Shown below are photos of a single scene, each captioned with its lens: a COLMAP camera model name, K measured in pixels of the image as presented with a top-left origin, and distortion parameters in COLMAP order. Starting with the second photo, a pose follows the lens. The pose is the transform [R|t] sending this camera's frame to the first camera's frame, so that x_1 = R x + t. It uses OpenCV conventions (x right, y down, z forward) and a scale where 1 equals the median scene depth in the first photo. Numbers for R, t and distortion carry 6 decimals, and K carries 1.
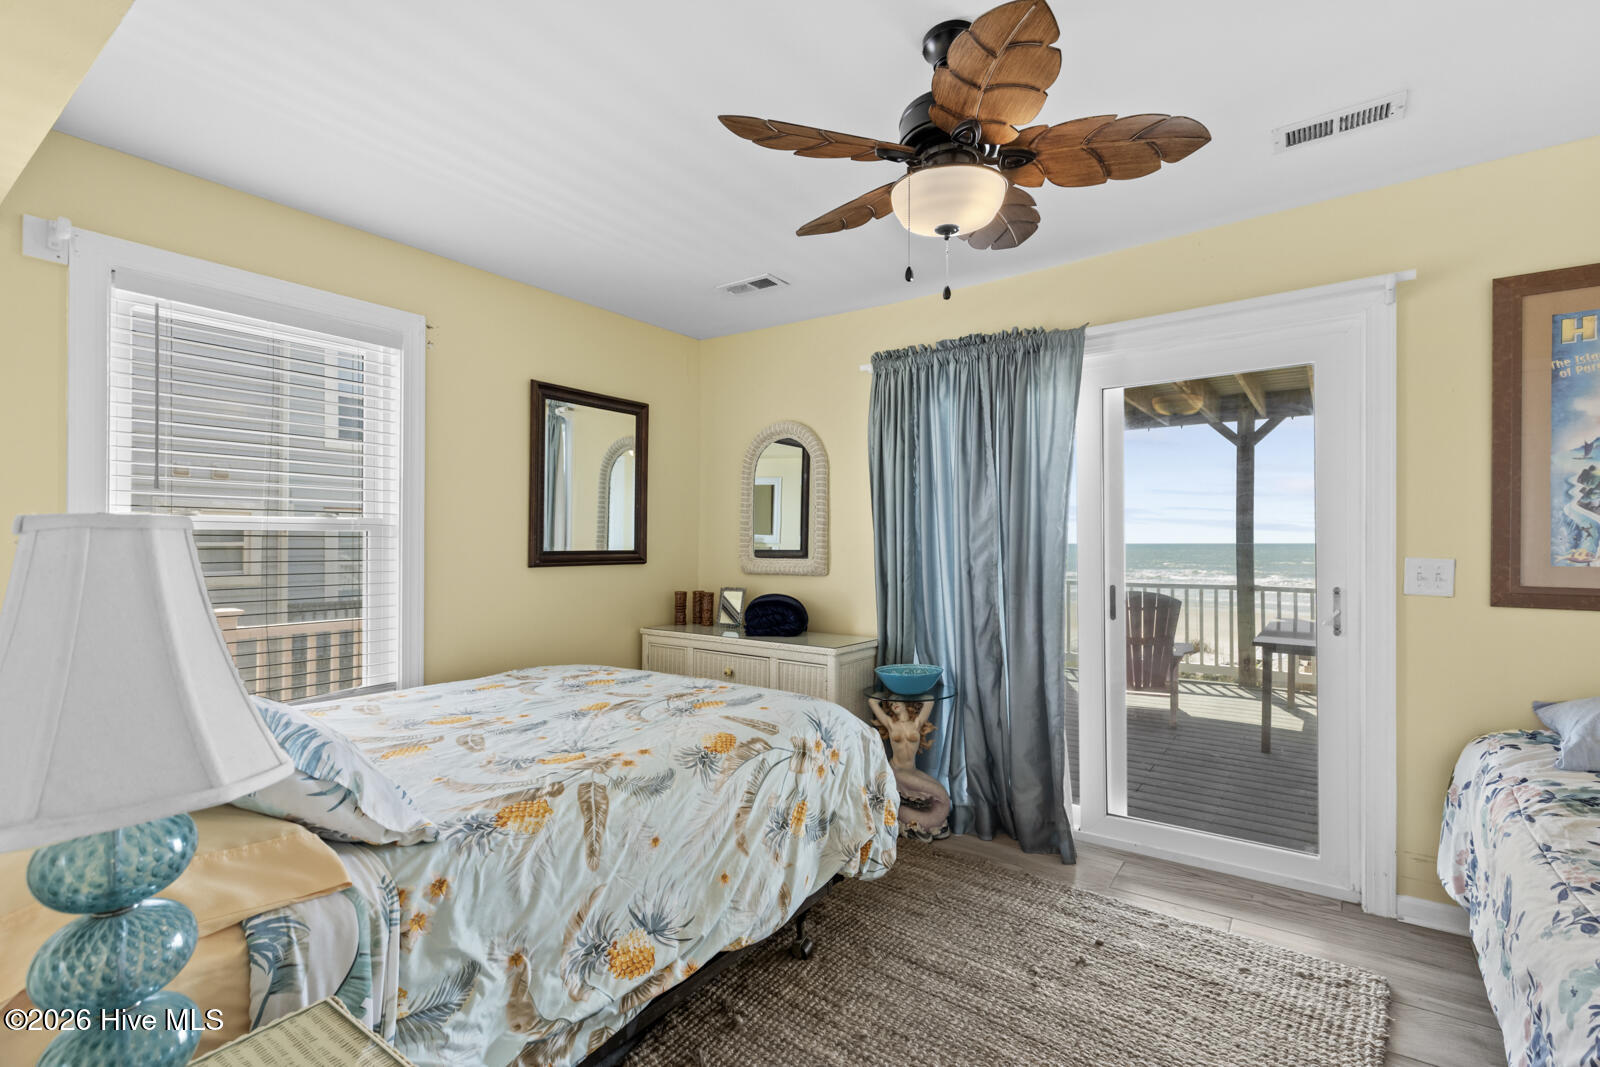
lens RADIAL K [[728.9, 0, 813.7], [0, 728.9, 541.2], [0, 0, 1]] dist [0.002081, -0.000333]
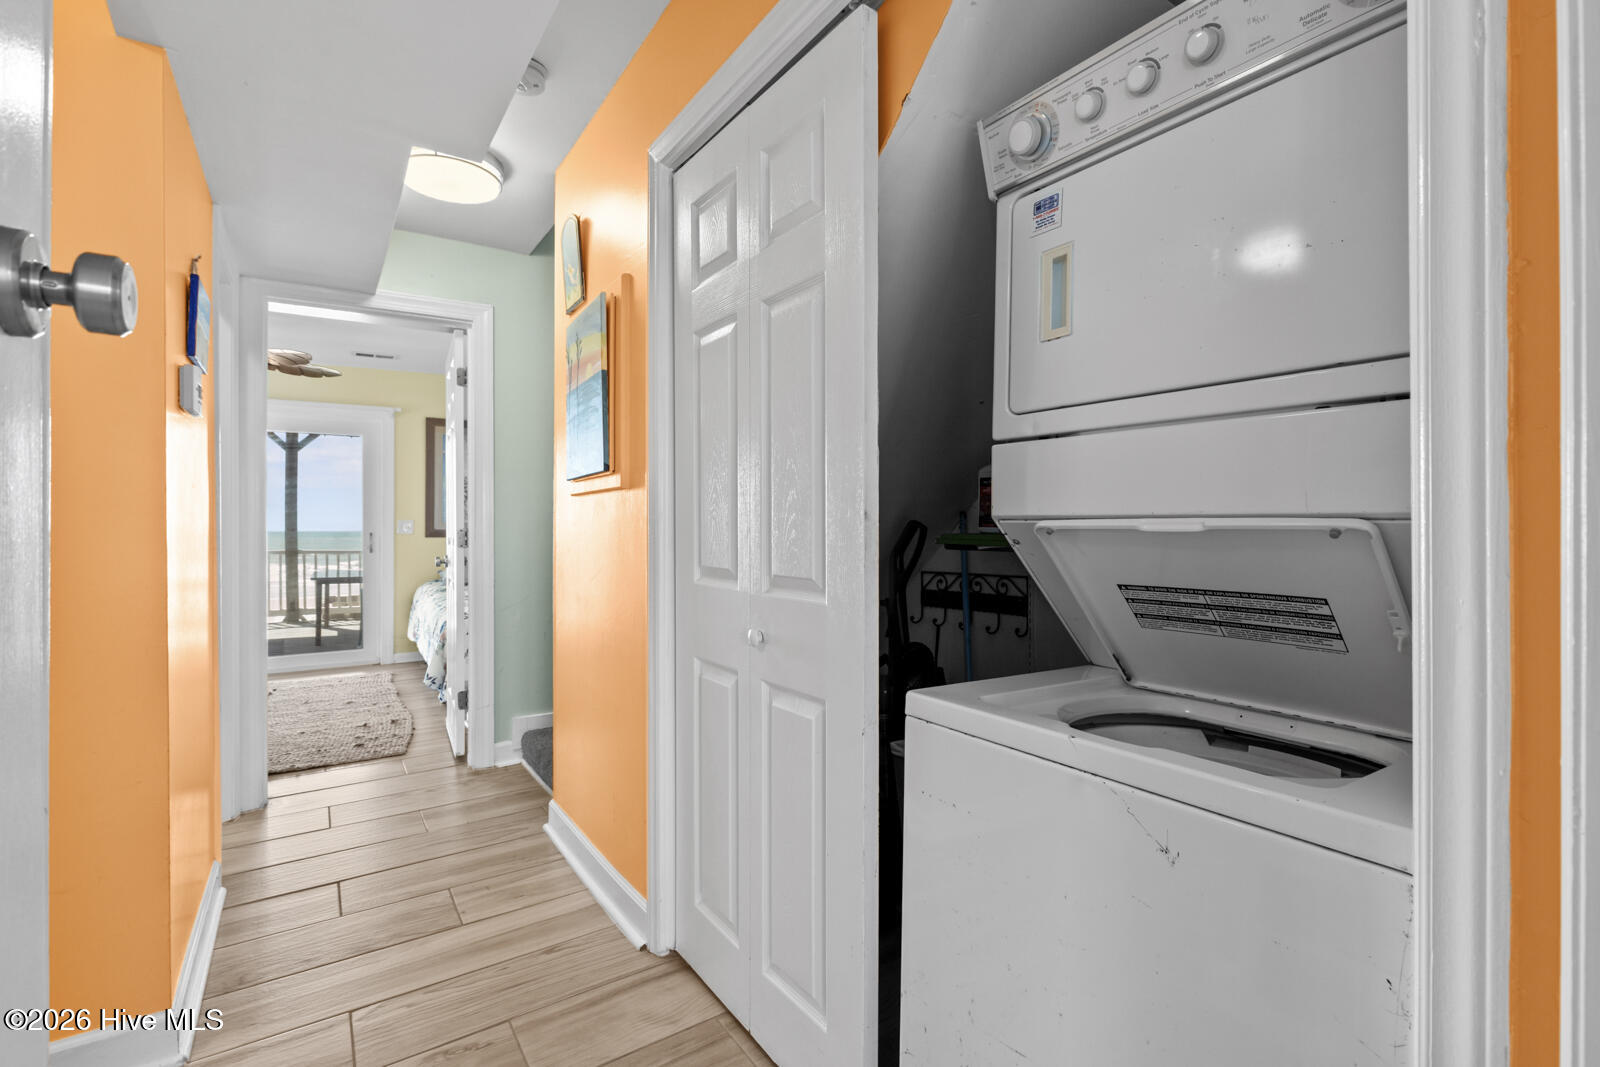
lens RADIAL K [[736.3, 0, 829.6], [0, 736.3, 528.3], [0, 0, 1]] dist [0.000716, -0.000323]
pose [[0.344817, 0.001054, 0.938669, -1.041282], [0.000155, 0.999999, -0.001180, 0.053141], [-0.938670, 0.000552, 0.344817, -1.254836]]
